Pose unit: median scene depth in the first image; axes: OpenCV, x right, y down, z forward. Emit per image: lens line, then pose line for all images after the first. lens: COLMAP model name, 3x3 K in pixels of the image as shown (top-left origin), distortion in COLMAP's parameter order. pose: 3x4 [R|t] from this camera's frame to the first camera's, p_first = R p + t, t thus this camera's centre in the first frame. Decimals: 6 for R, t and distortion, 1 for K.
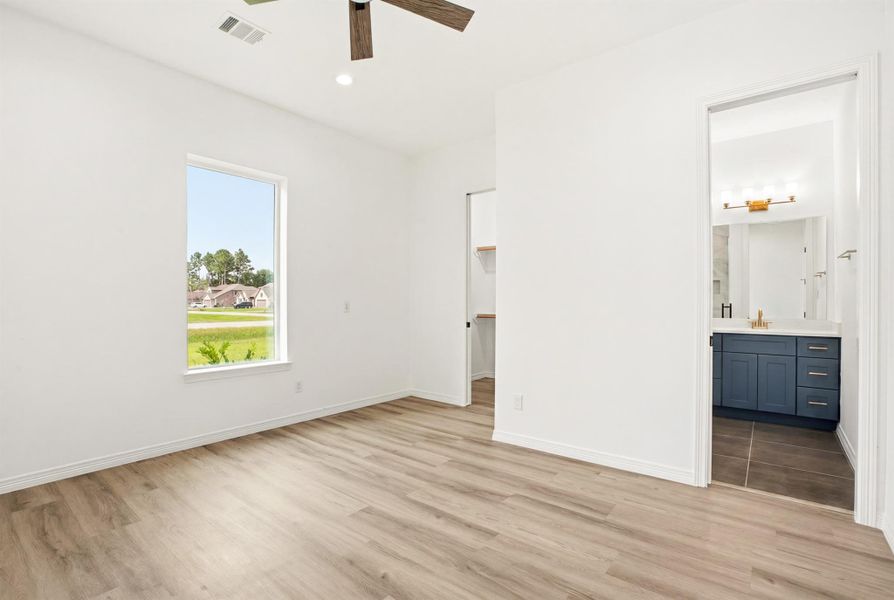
lens RADIAL K [[417.6, 0, 446.1], [0, 417.6, 307.6], [0, 0, 1]] dist [-0.029100, 0.004945]
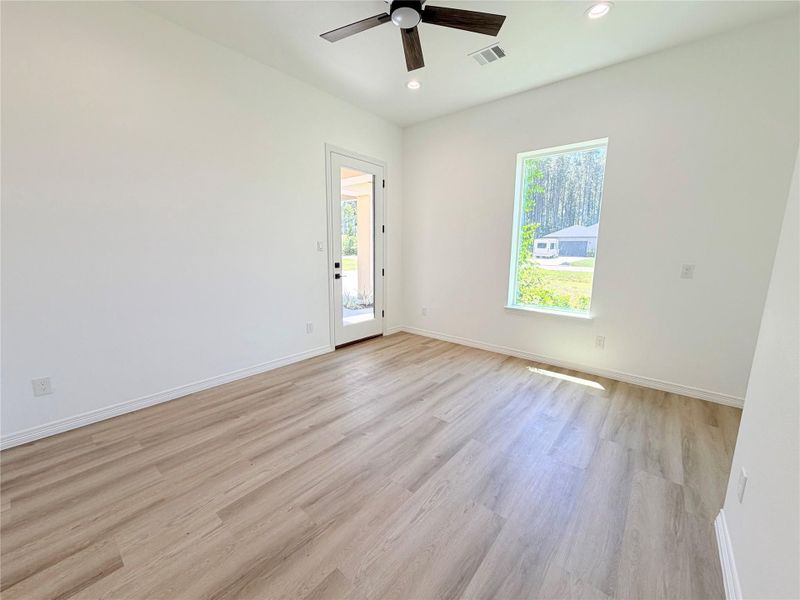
lens RADIAL K [[320.2, 0, 400.4], [0, 320.2, 300.9], [0, 0, 1]] dist [0.006779, -0.001982]
pose [[-0.015116, 0.165820, -0.986040, 0.626631], [-0.020349, 0.985898, 0.166108, -0.058466], [0.999679, 0.022576, -0.011528, 0.698913]]
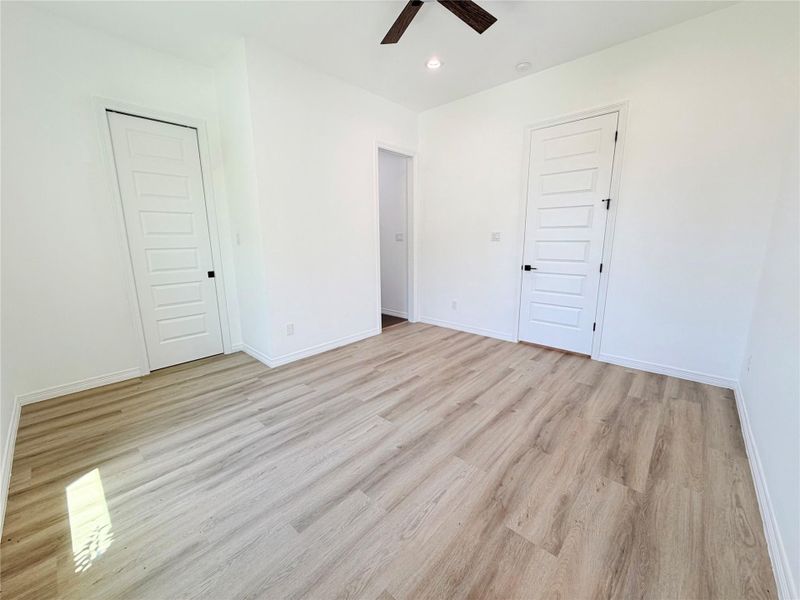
lens RADIAL K [[320.2, 0, 398.3], [0, 320.2, 298.5], [0, 0, 1]] dist [0.006779, -0.001982]
pose [[0.062868, -0.187980, 0.980159, -0.909002], [0.017929, 0.982156, 0.187213, -0.056504], [-0.997861, 0.005803, 0.065116, 0.715050]]
